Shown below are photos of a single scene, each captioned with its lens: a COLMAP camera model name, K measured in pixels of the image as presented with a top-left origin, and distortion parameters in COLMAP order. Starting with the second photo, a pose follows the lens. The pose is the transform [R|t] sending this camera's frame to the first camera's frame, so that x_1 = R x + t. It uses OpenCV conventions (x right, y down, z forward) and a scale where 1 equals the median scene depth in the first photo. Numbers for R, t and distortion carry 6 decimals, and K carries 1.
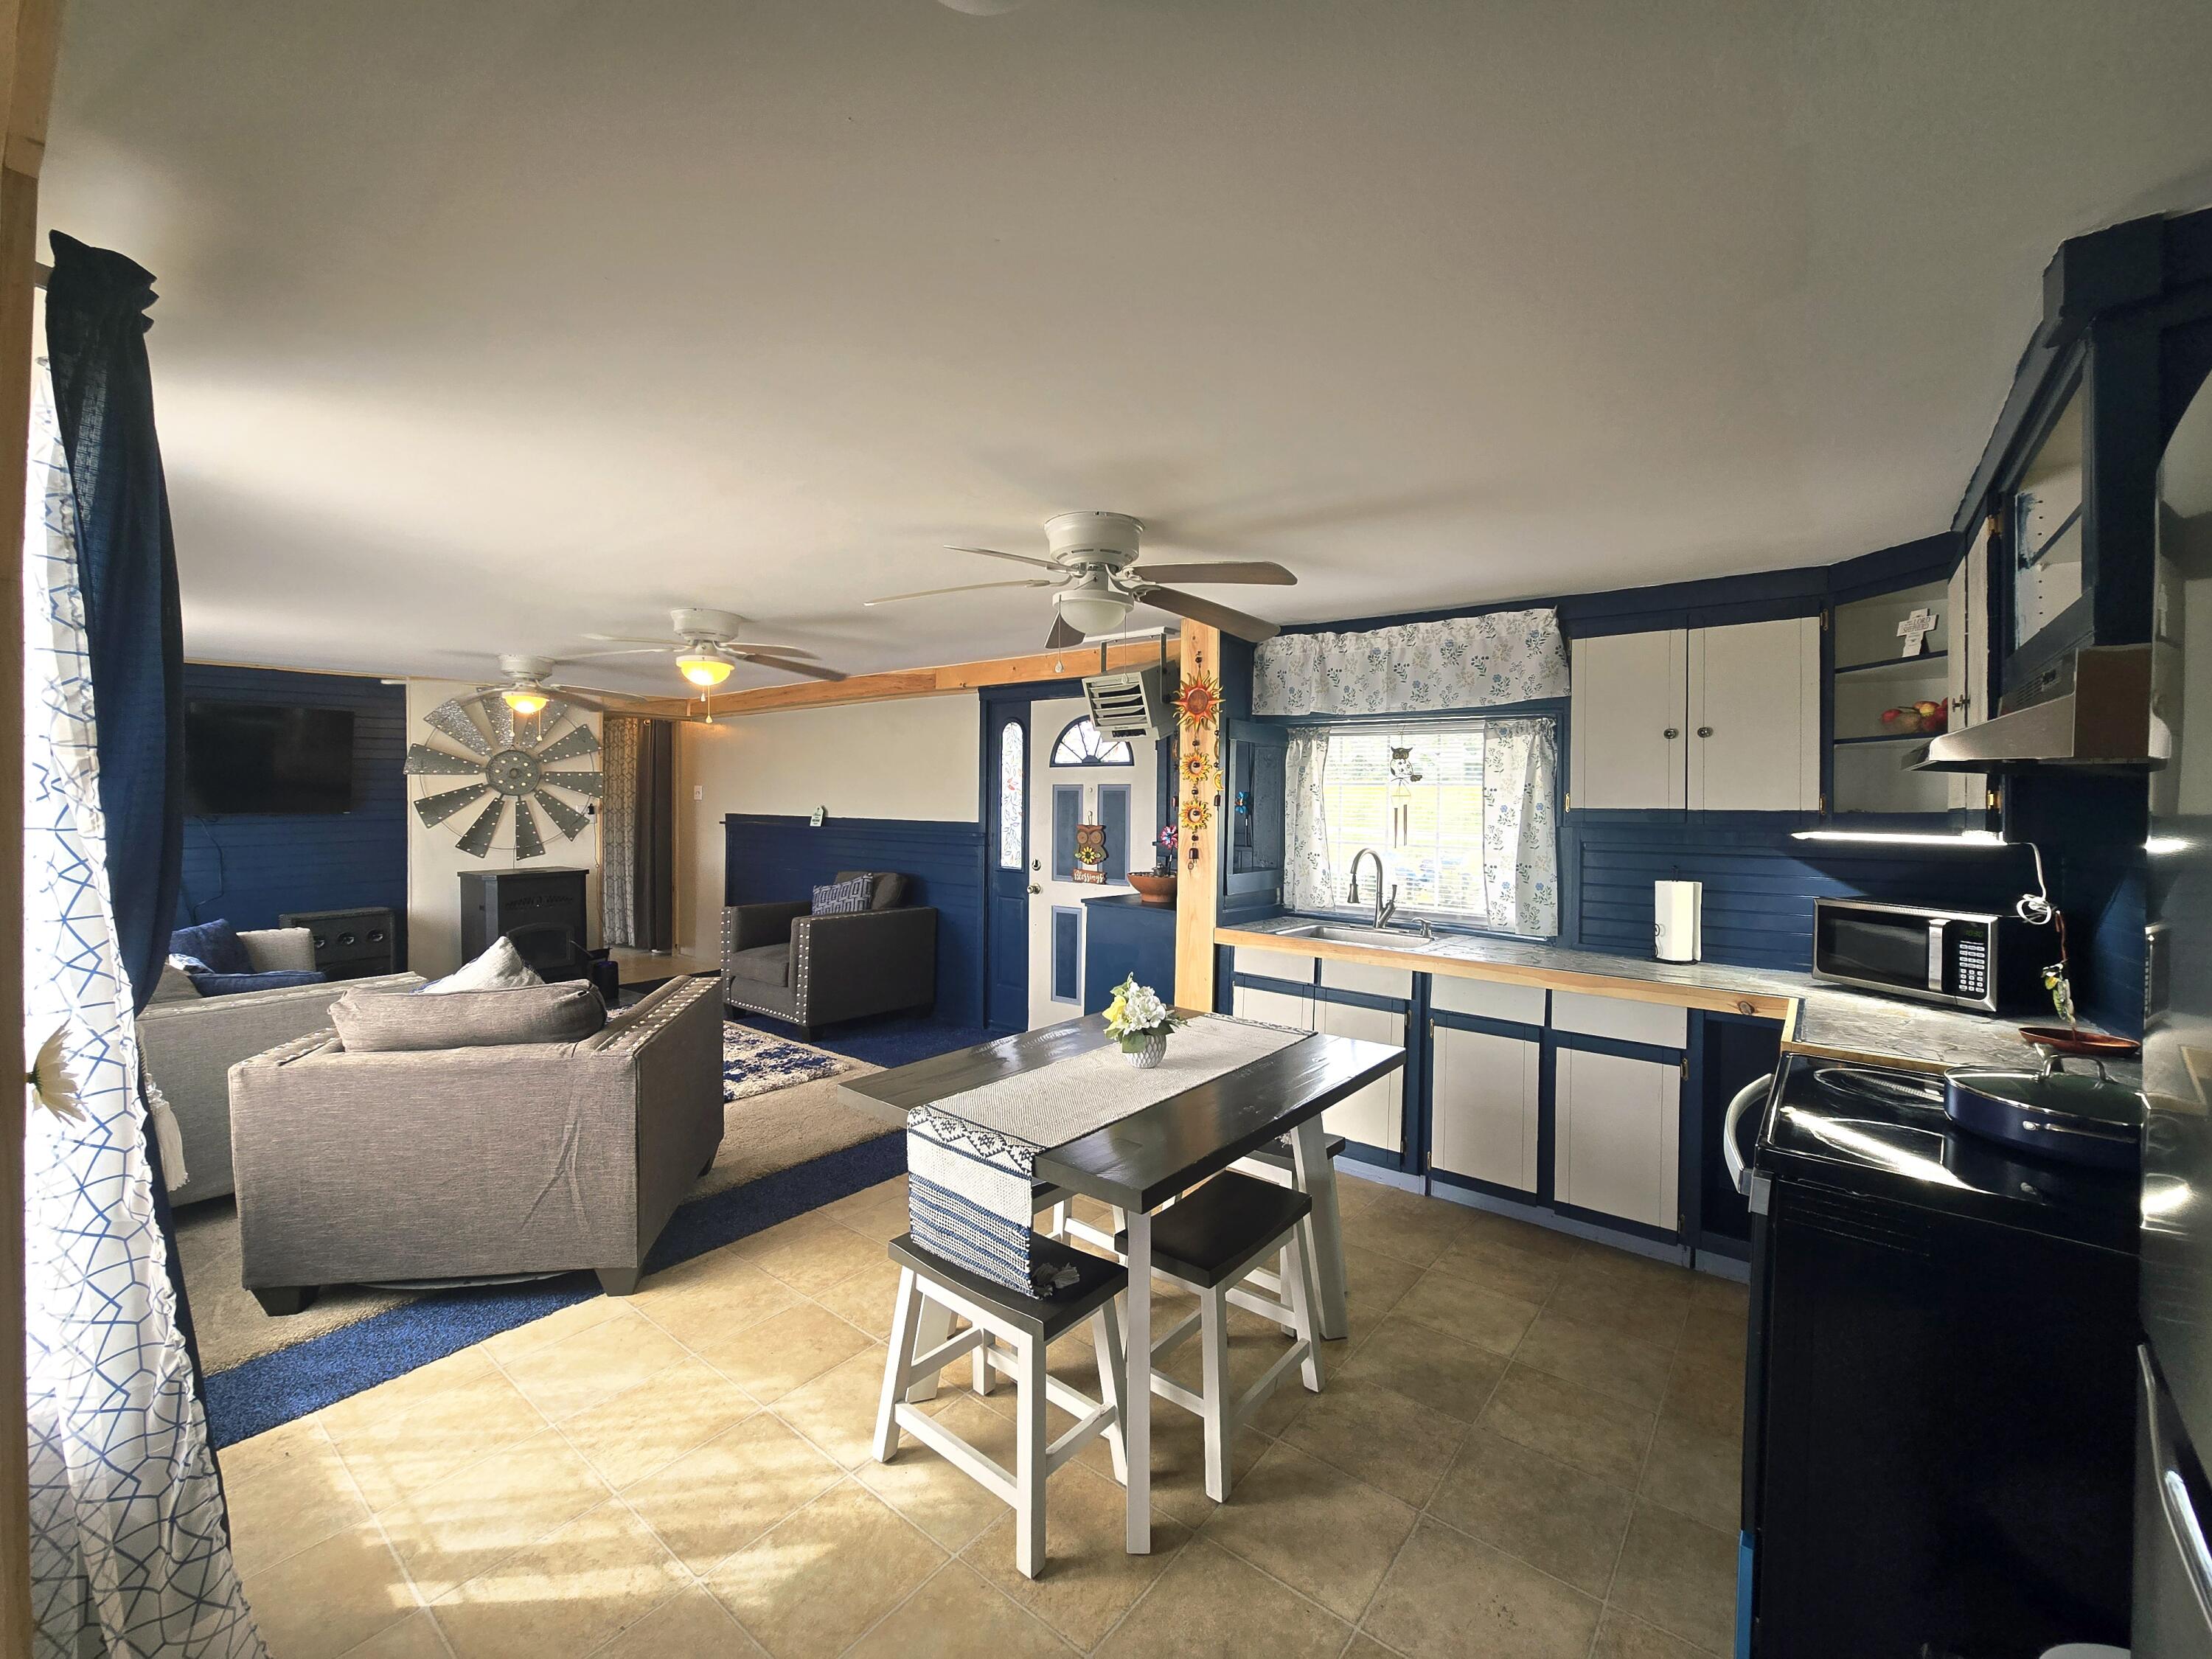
lens RADIAL K [[901.9, 0, 1116.5], [0, 901.9, 813.1], [0, 0, 1]] dist [0.007928, -0.004997]
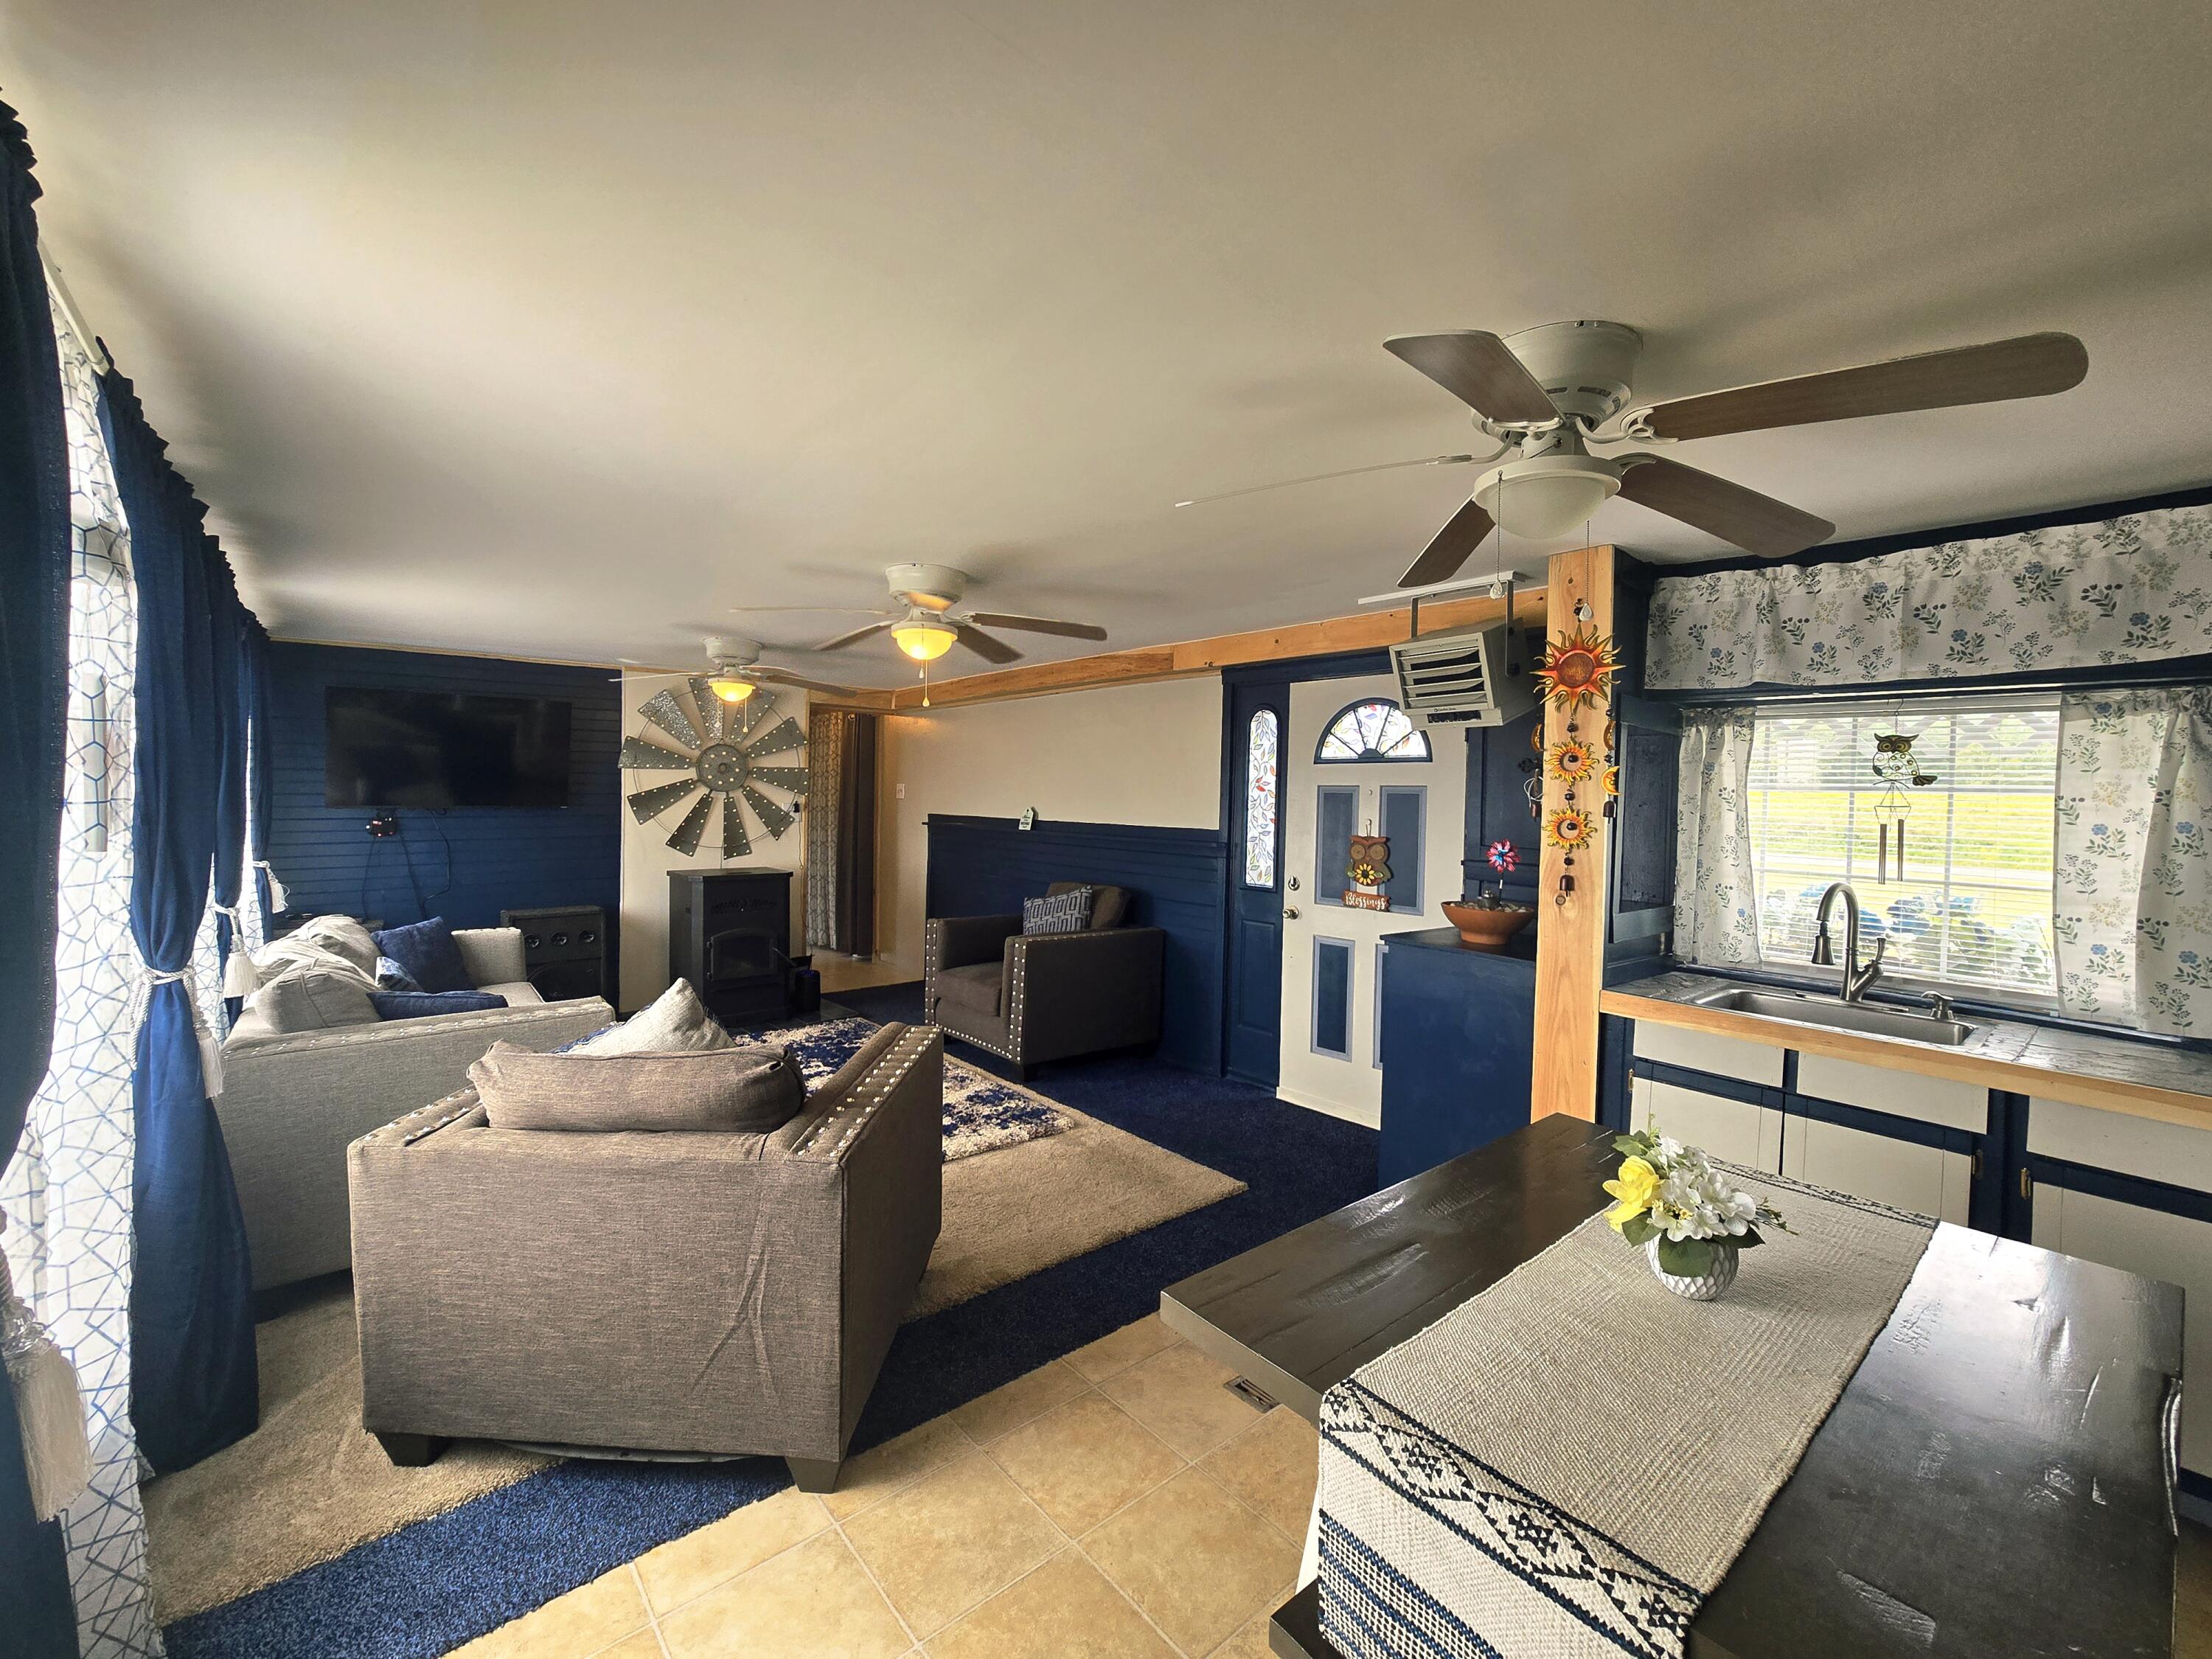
lens RADIAL K [[901.9, 0, 1116.5], [0, 901.9, 813.1], [0, 0, 1]] dist [0.007928, -0.004997]
pose [[0.982199, 0.015550, -0.187201, -0.123978], [-0.015944, 0.999873, -0.000601, -0.004401], [0.187168, 0.003576, 0.982322, 0.221962]]
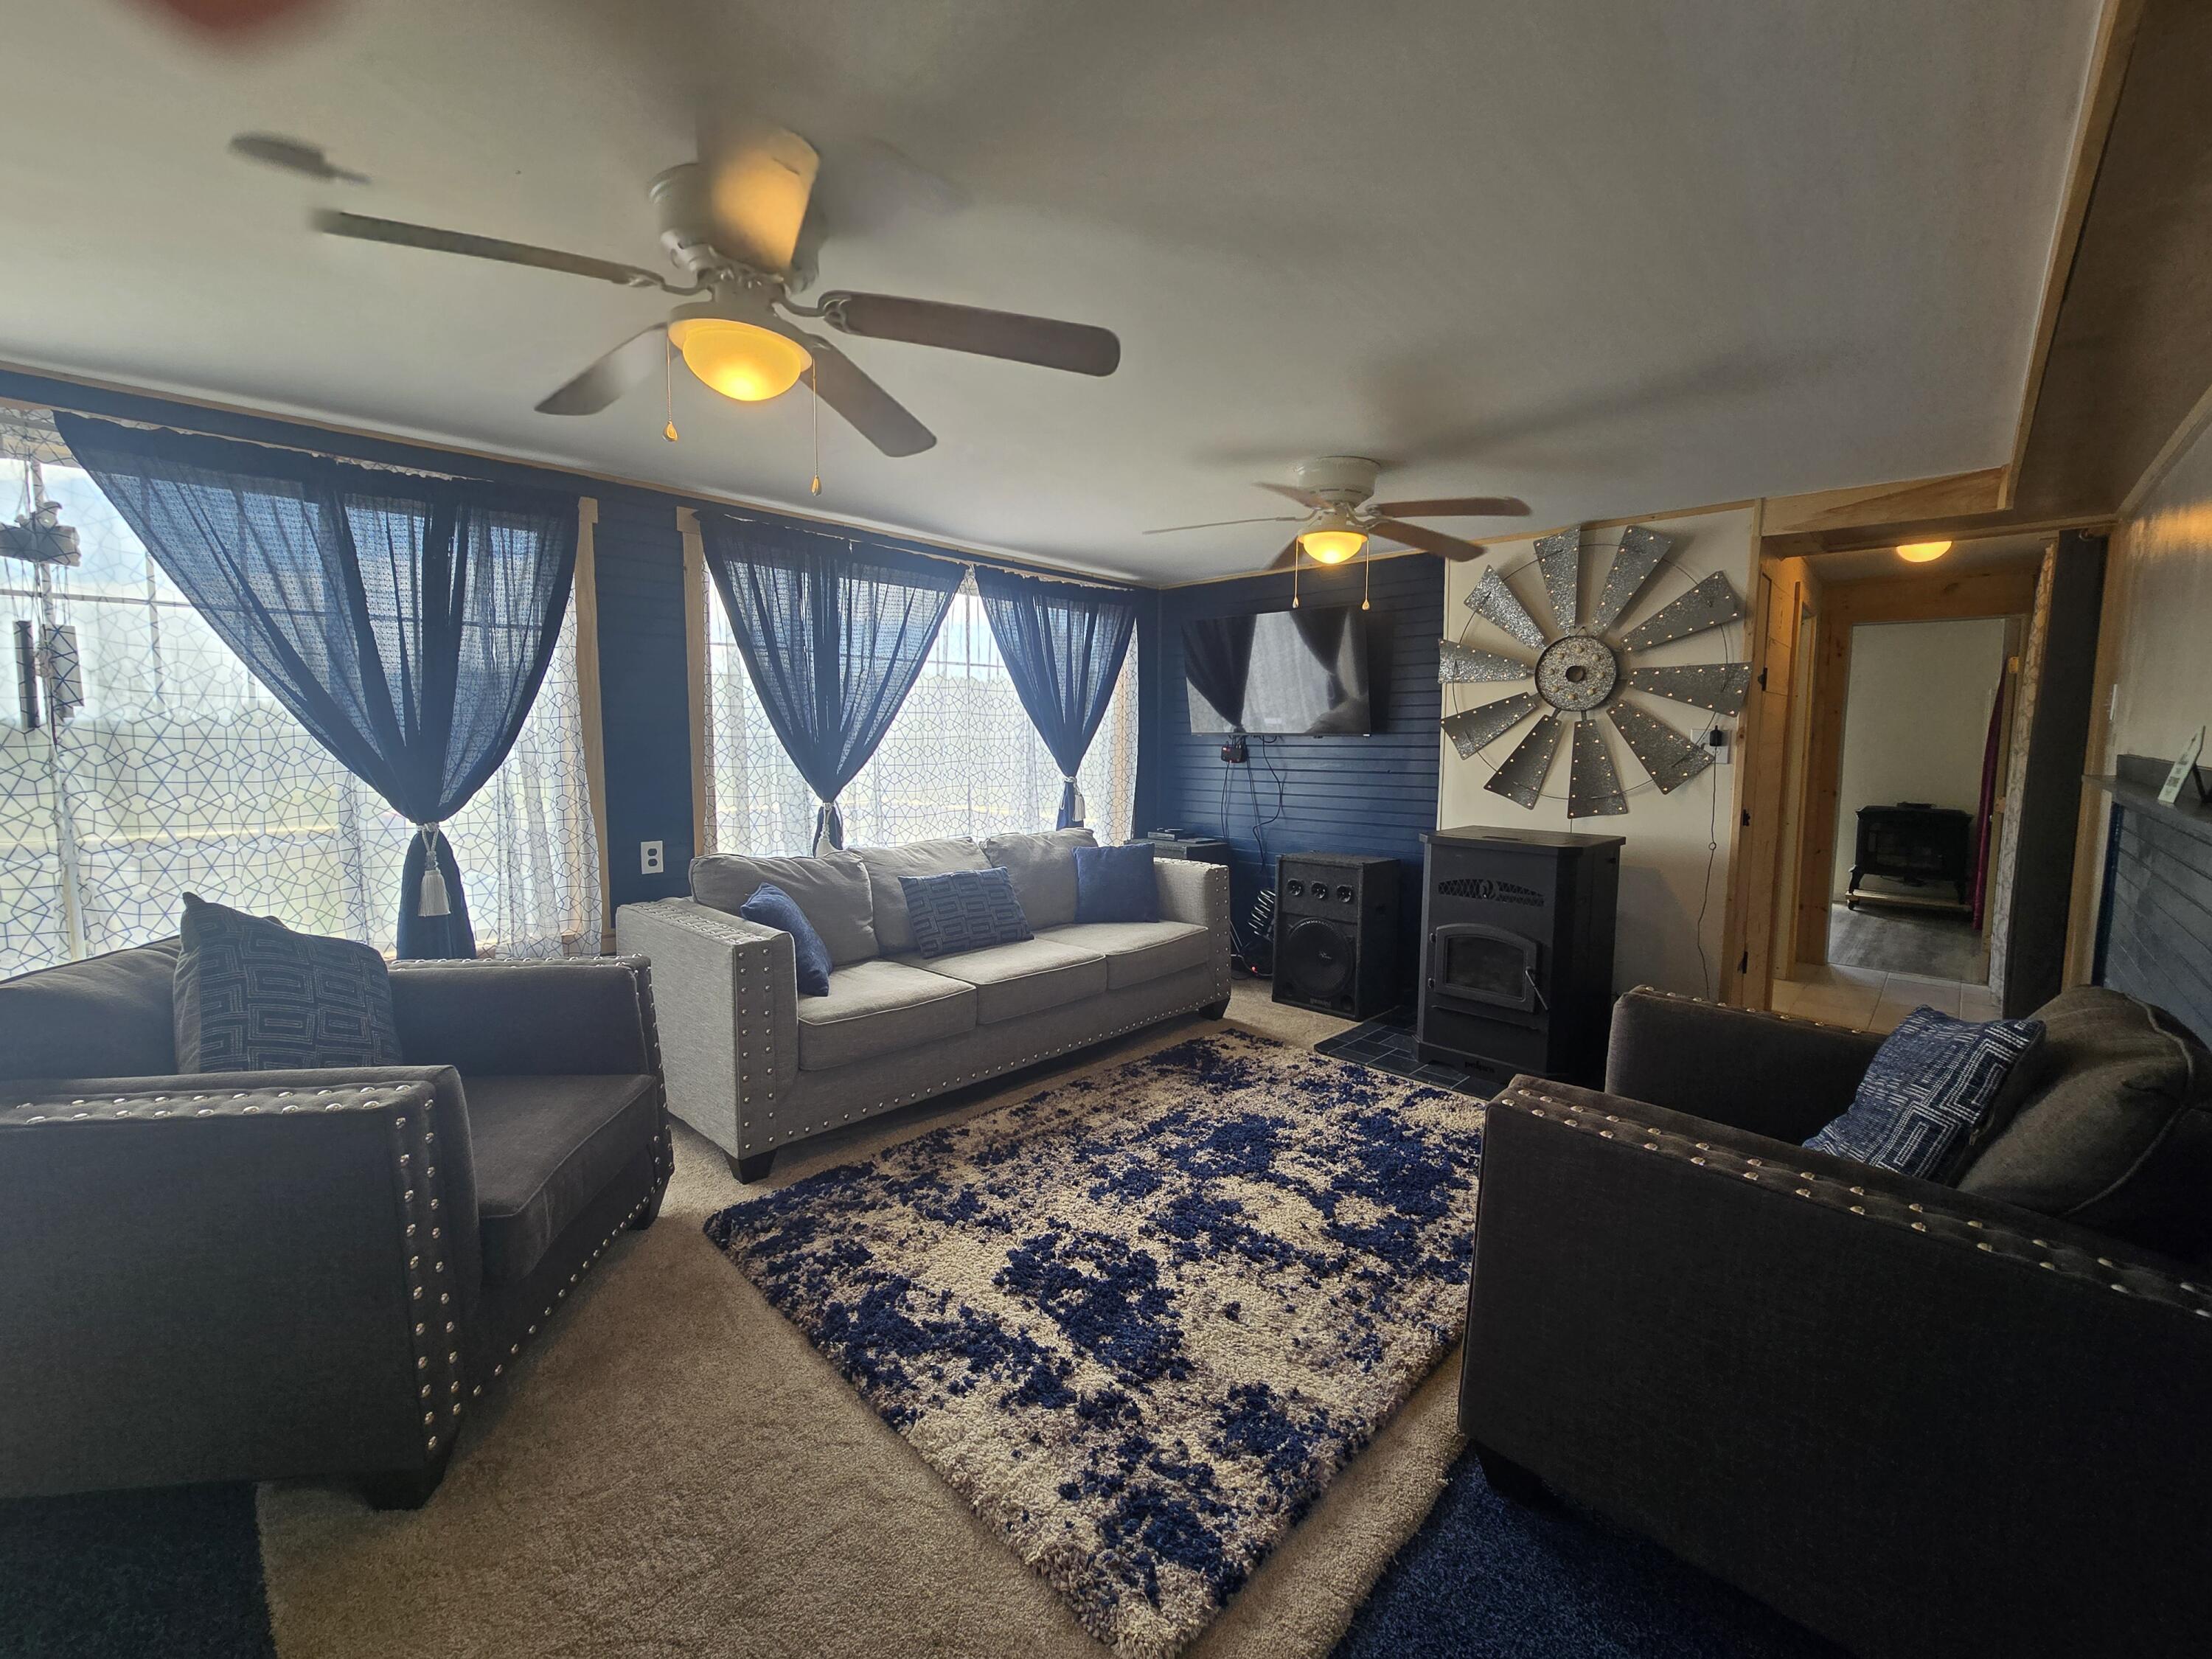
lens RADIAL K [[901.9, 0, 1116.5], [0, 901.9, 813.1], [0, 0, 1]] dist [0.007928, -0.004997]
pose [[-0.082574, 0.088679, -0.992632, -0.055027], [-0.023921, 0.995570, 0.090932, 0.000597], [0.996298, 0.031254, -0.080087, 1.155056]]
